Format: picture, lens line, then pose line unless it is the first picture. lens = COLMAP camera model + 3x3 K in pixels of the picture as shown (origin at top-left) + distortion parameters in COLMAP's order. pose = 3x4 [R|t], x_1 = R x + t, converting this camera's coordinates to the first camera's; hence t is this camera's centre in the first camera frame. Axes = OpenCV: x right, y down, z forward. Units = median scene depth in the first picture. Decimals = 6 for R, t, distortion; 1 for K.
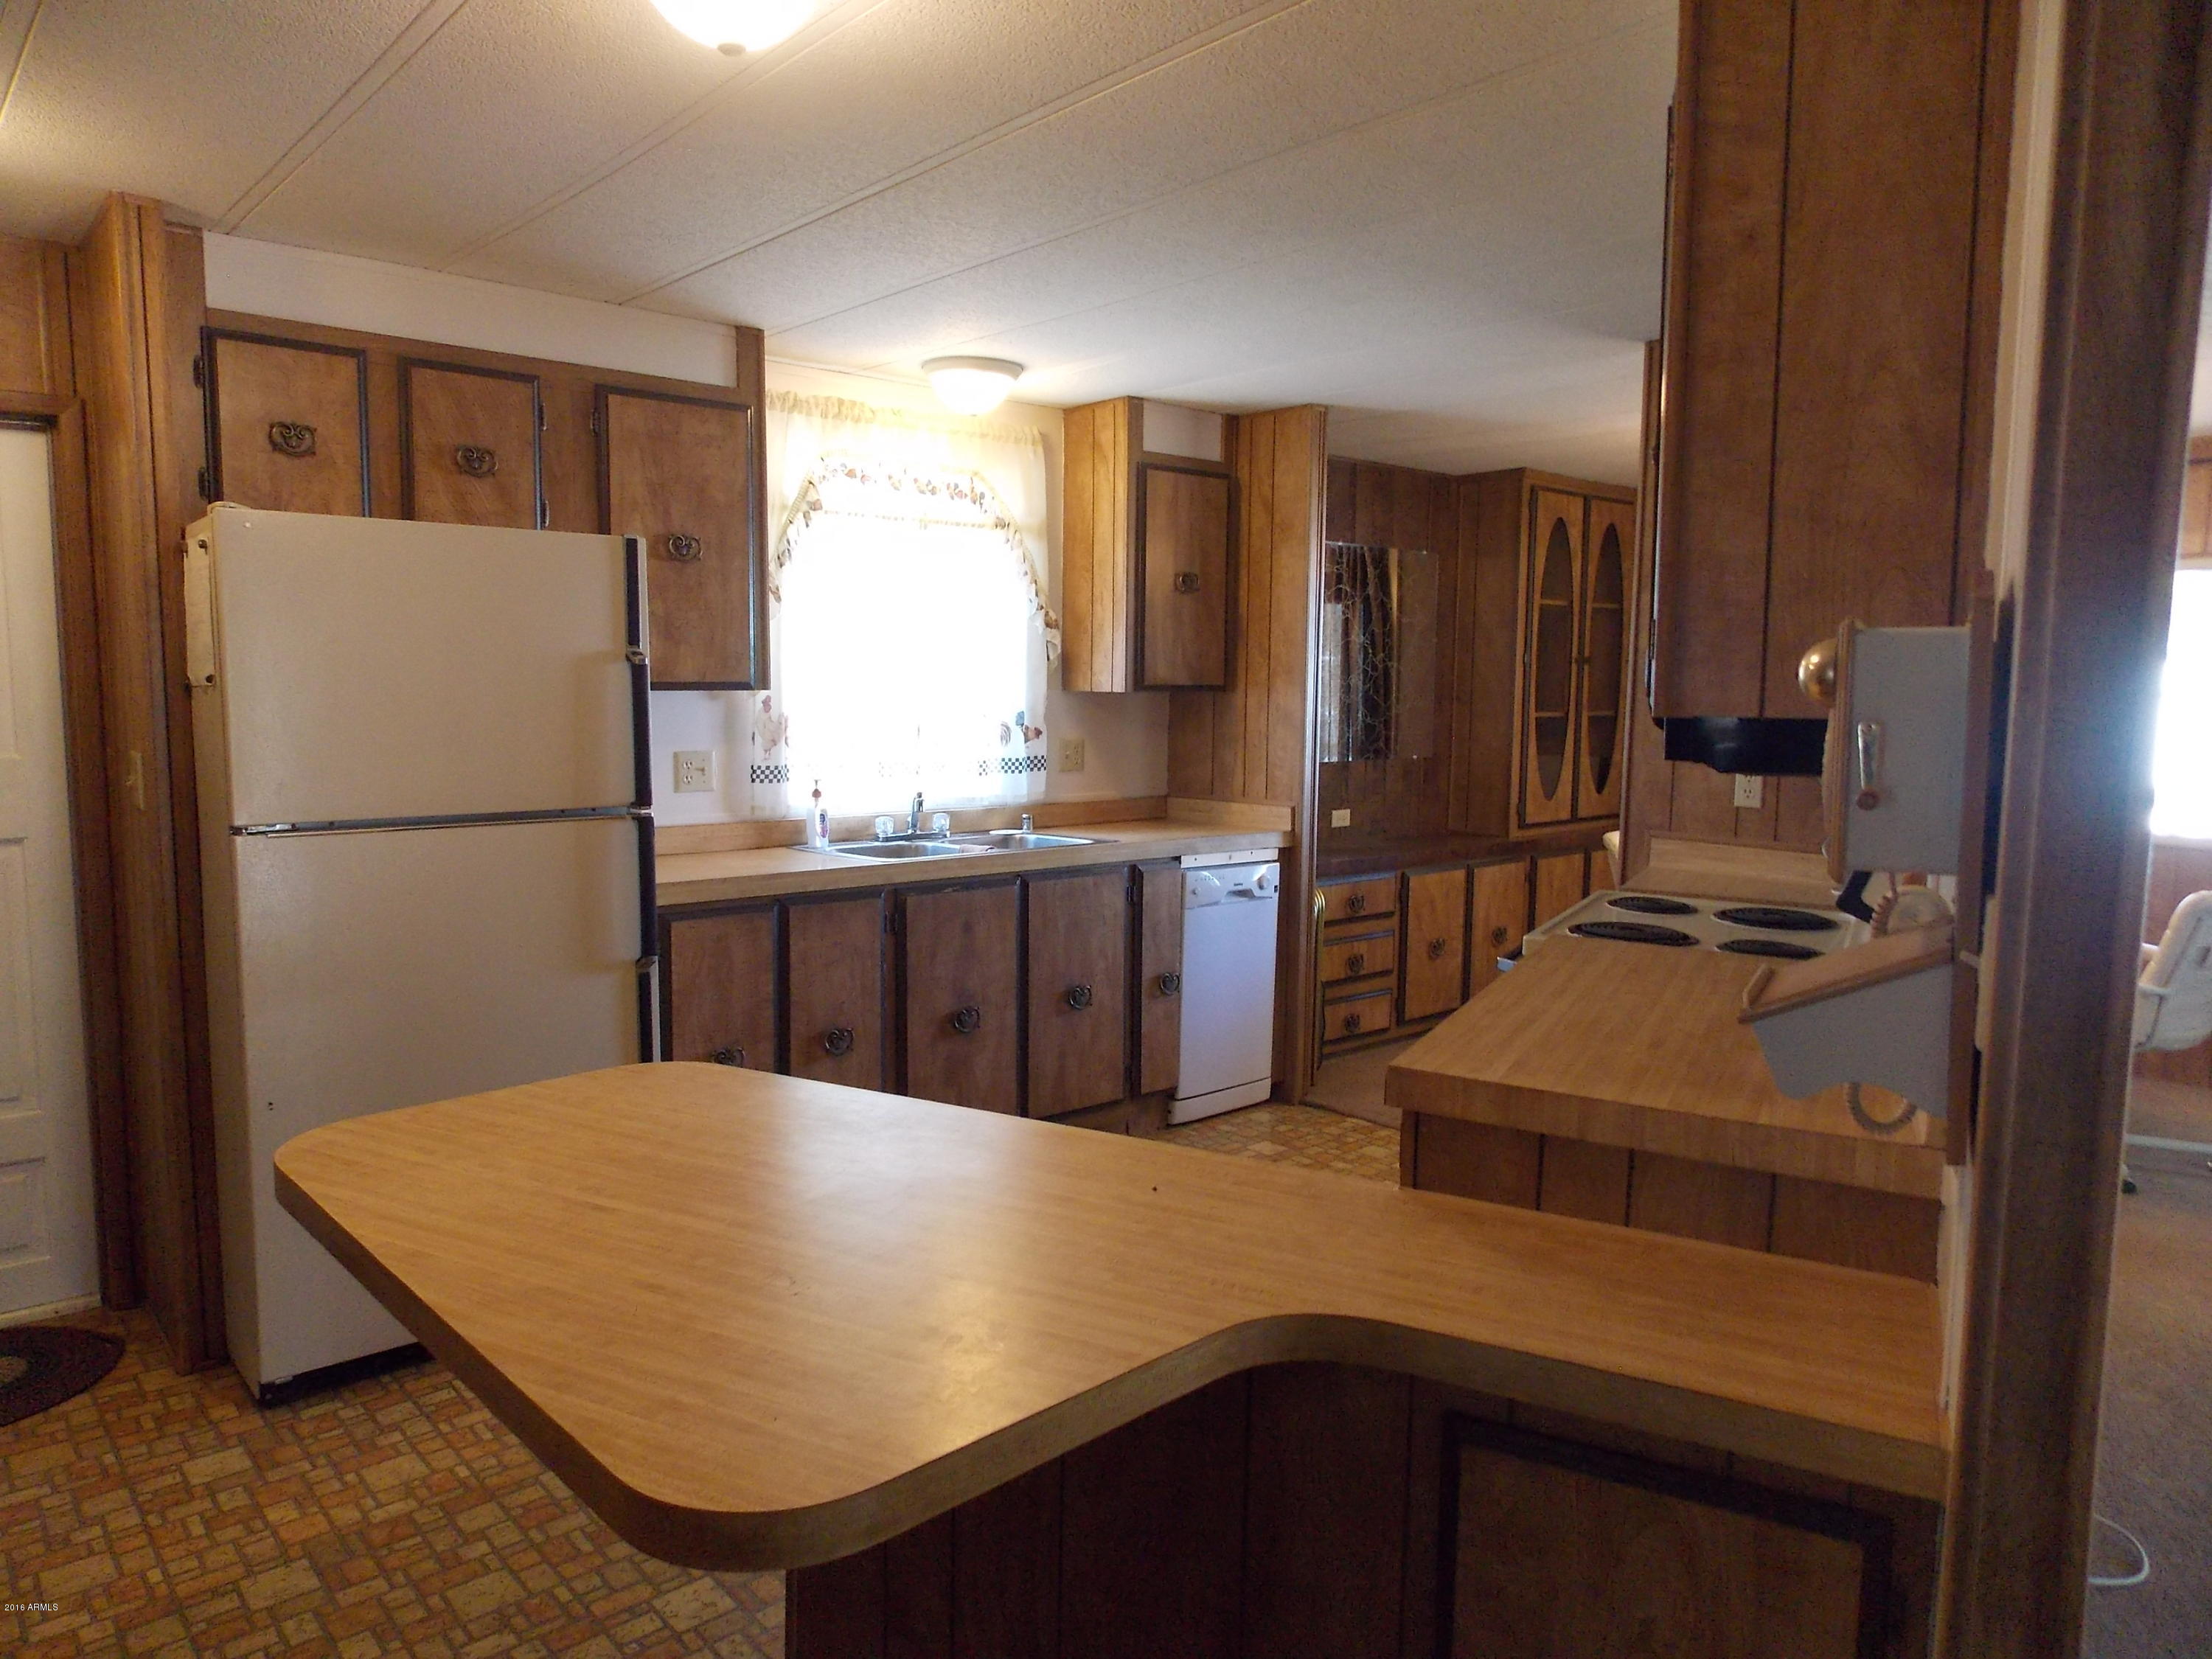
lens RADIAL K [[1461.8, 0, 1109.7], [0, 1461.8, 819.4], [0, 0, 1]] dist [0.006583, -0.002192]
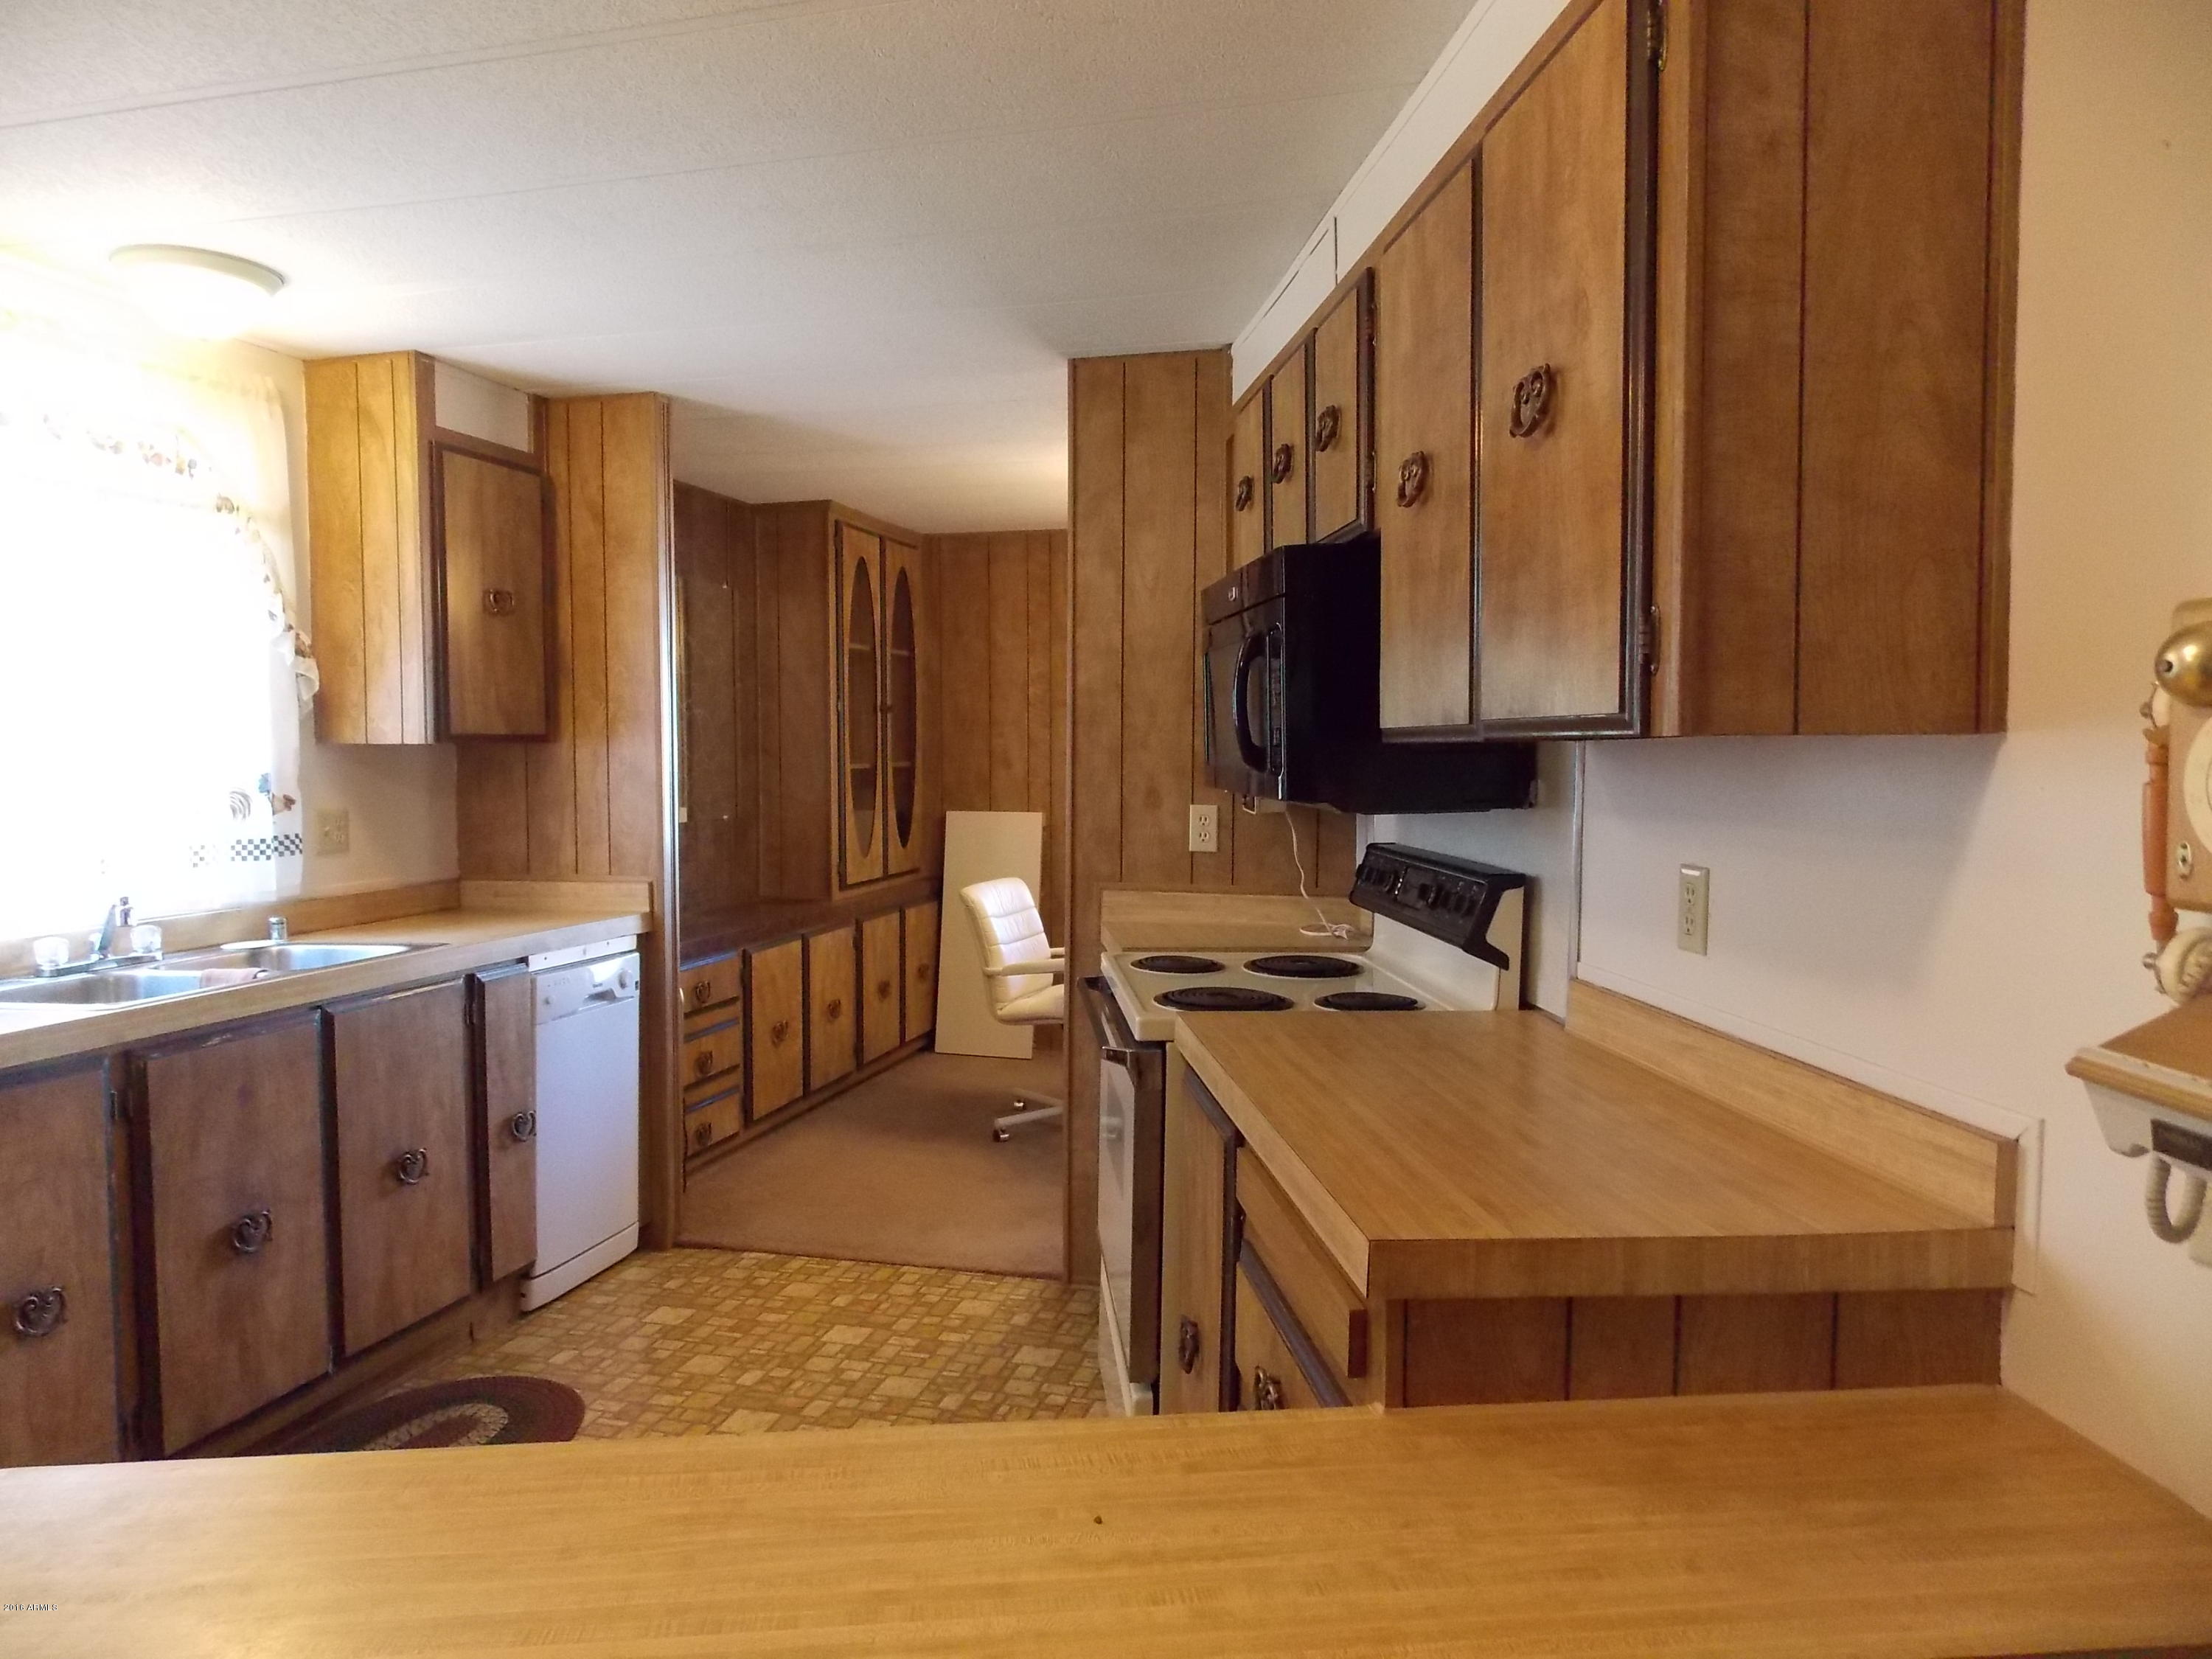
lens RADIAL K [[1461.8, 0, 1109.7], [0, 1461.8, 819.4], [0, 0, 1]] dist [0.006583, -0.002192]
pose [[0.832688, -0.040666, 0.552247, -0.113095], [0.063220, 0.997760, -0.021853, -0.009895], [-0.550122, 0.053110, 0.833394, 0.184609]]
